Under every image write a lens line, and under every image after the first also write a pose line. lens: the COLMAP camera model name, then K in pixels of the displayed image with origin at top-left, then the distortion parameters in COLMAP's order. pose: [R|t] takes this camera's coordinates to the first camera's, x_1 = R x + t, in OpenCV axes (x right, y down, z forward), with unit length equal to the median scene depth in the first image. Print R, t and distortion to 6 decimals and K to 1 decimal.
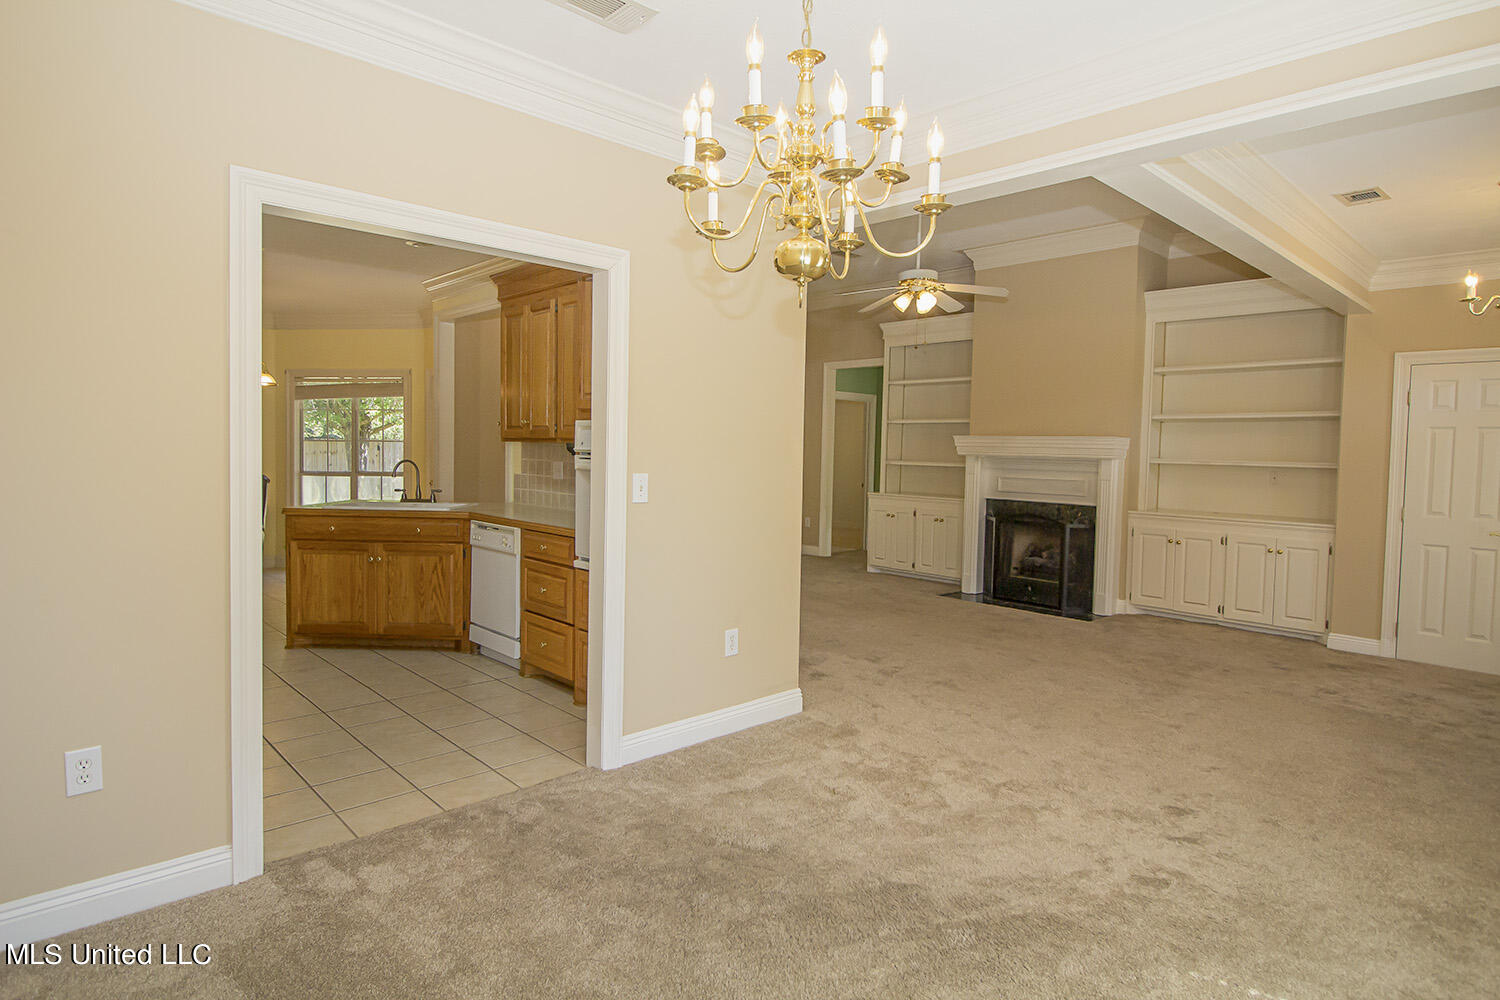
lens RADIAL K [[829.9, 0, 752.1], [0, 829.9, 496.3], [0, 0, 1]] dist [0.001386, 0.000556]
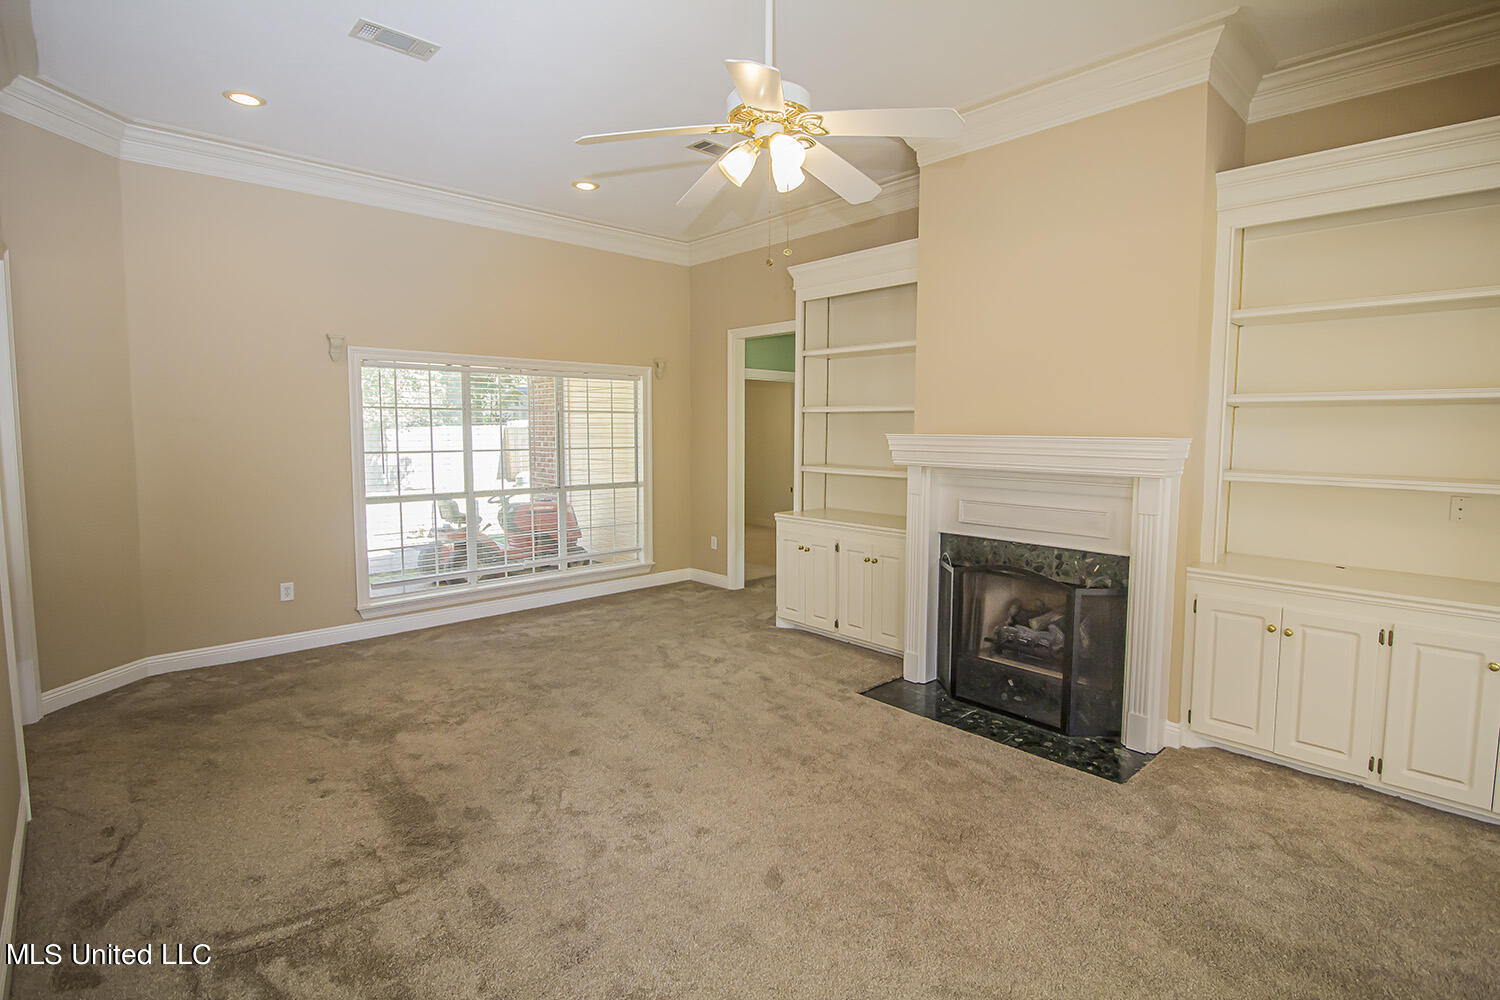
lens RADIAL K [[753.4, 0, 748.0], [0, 753.4, 497.2], [0, 0, 1]] dist [-0.004700, -0.001287]
pose [[0.999806, -0.019631, -0.001641, 0.139446], [0.019678, 0.999141, 0.036480, -0.048376], [0.000923, -0.036505, 0.999333, 0.435817]]
